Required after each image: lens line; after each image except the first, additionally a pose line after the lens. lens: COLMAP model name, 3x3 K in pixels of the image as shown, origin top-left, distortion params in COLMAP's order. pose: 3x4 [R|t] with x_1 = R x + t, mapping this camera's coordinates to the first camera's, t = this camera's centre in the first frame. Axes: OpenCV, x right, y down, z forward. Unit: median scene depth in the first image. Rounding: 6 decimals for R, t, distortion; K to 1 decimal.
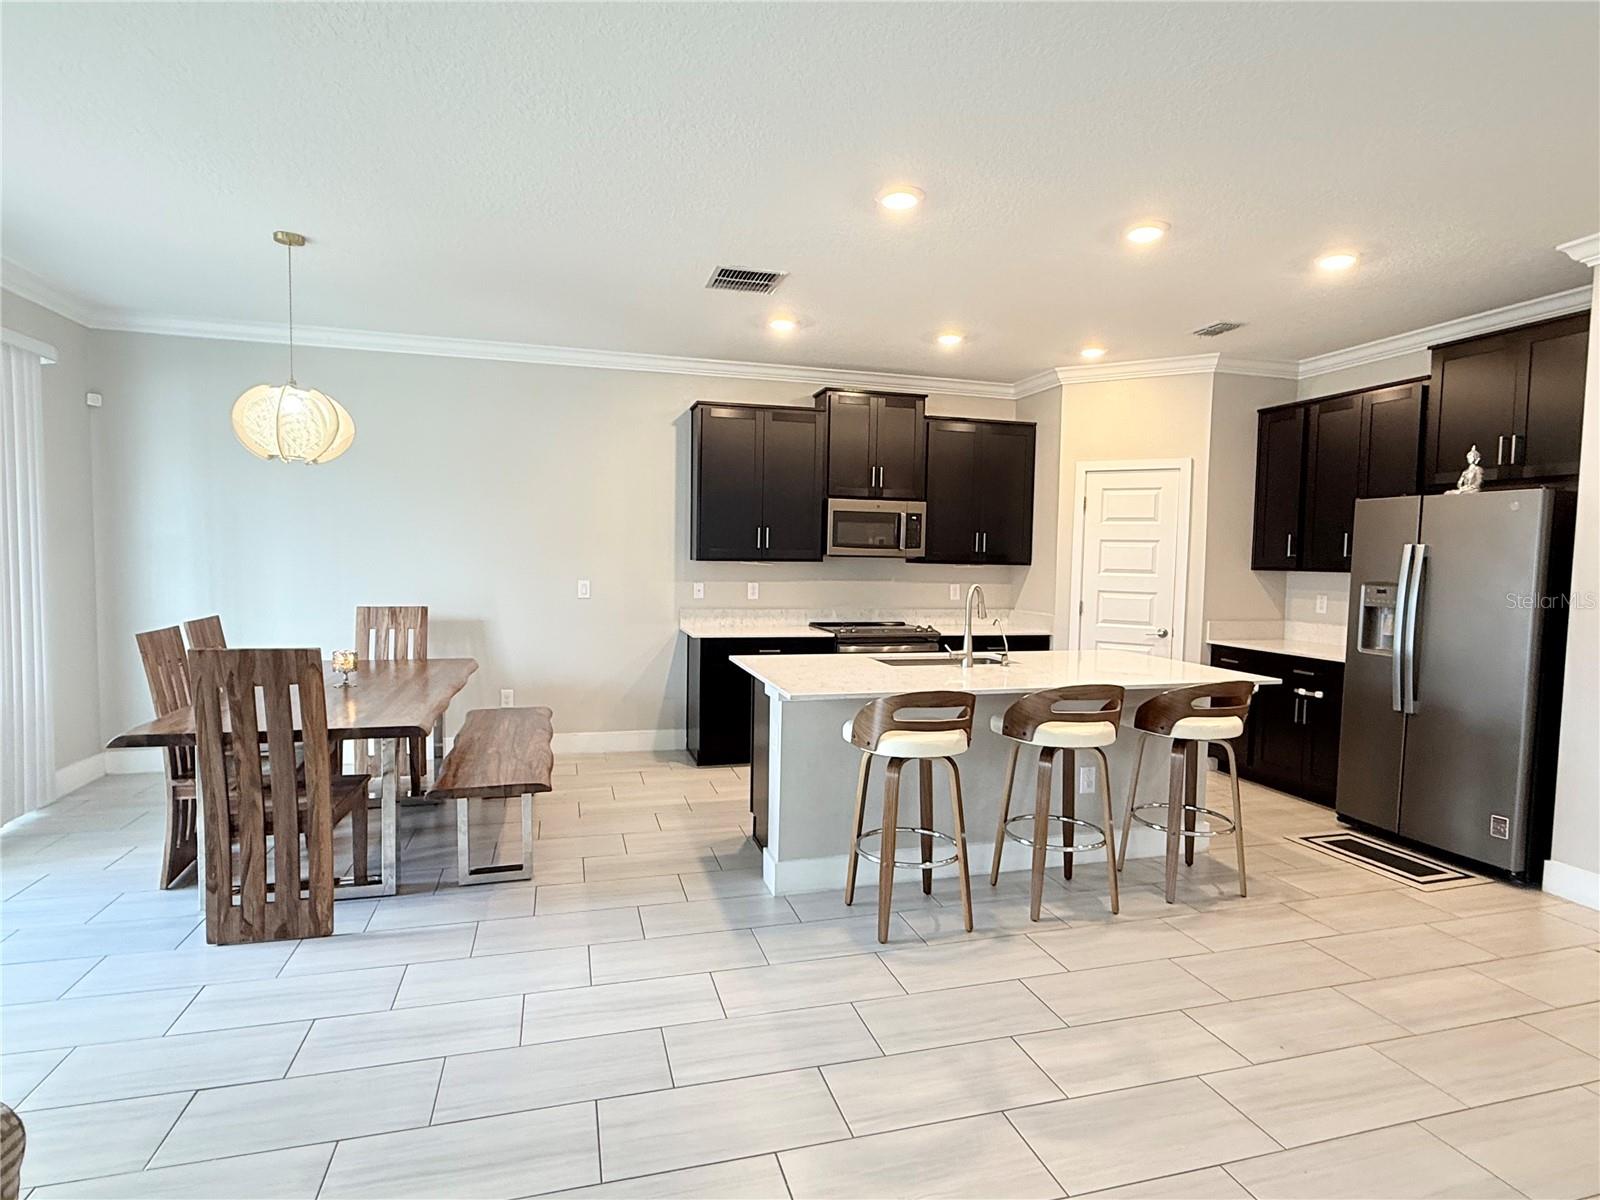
lens RADIAL K [[849.0, 0, 798.8], [0, 849.0, 605.8], [0, 0, 1]] dist [0.002098, 0.000156]
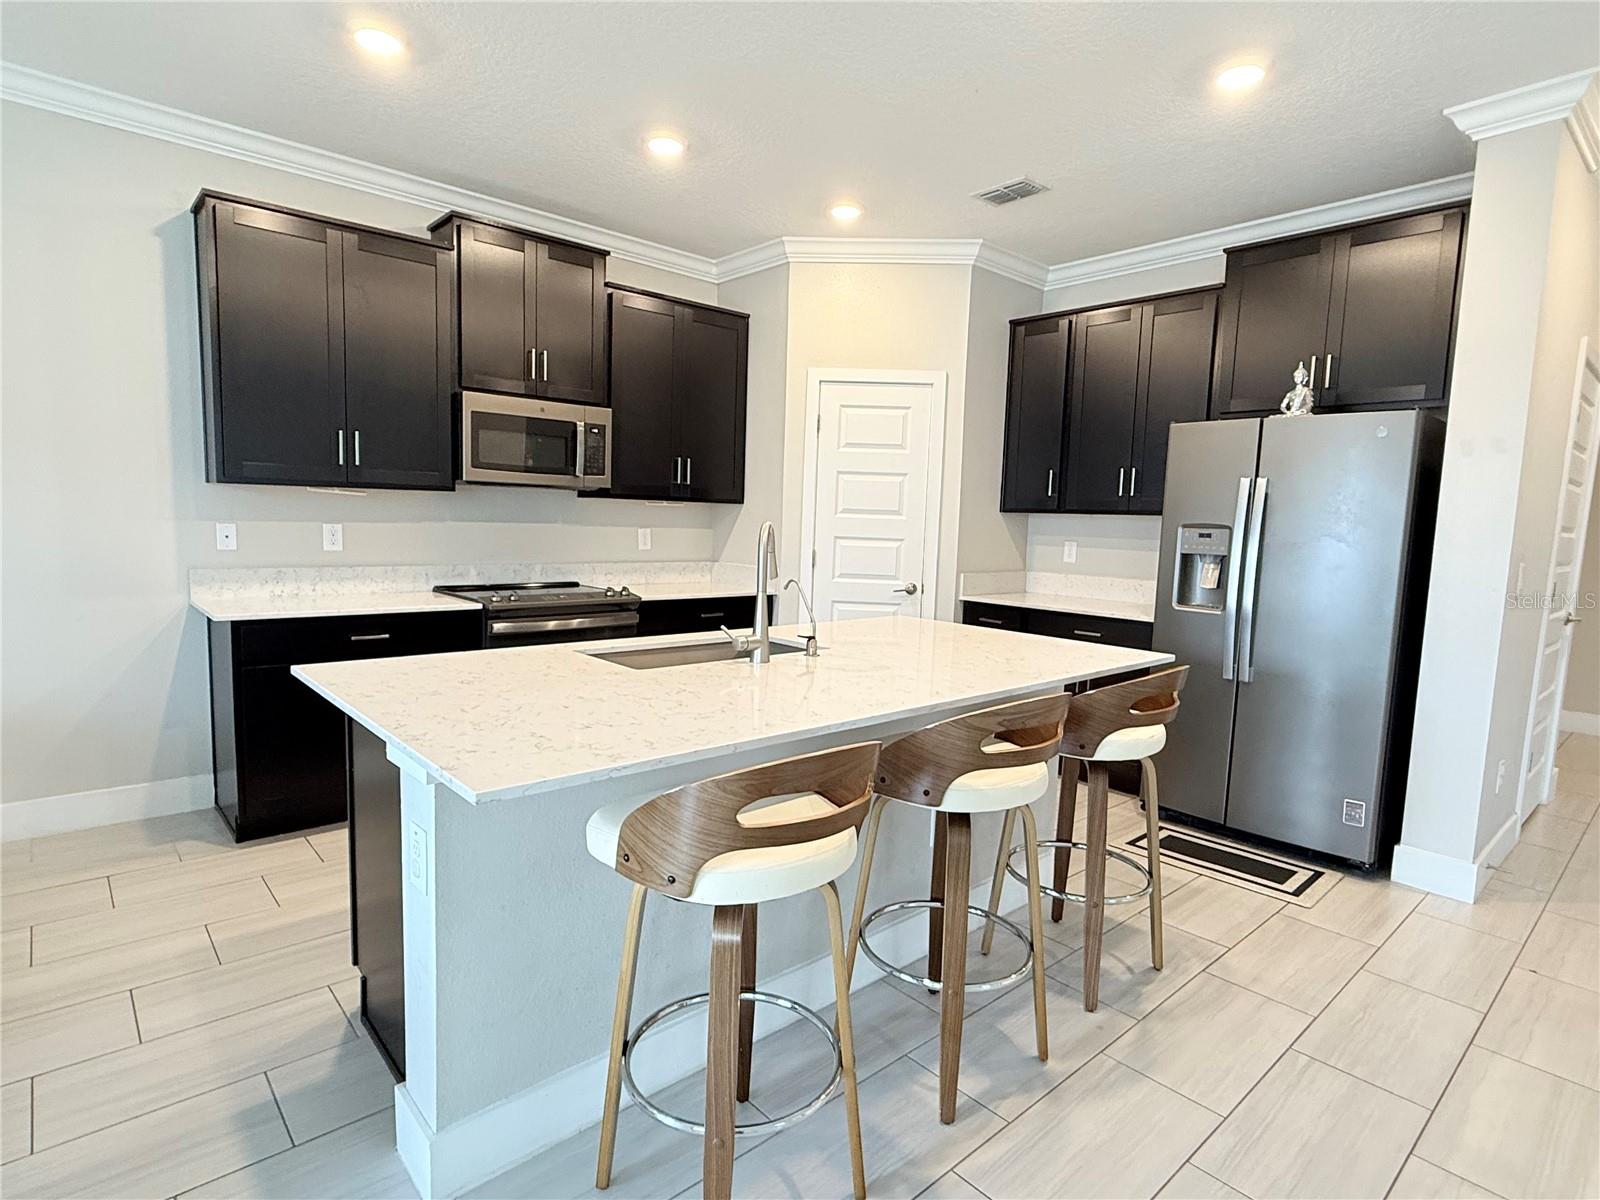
lens RADIAL K [[849.0, 0, 798.8], [0, 849.0, 605.8], [0, 0, 1]] dist [0.002098, 0.000156]
pose [[0.897803, -0.035599, 0.438957, -0.025507], [0.010065, 0.998126, 0.060361, -0.001905], [-0.440283, -0.049774, 0.896478, 0.332968]]
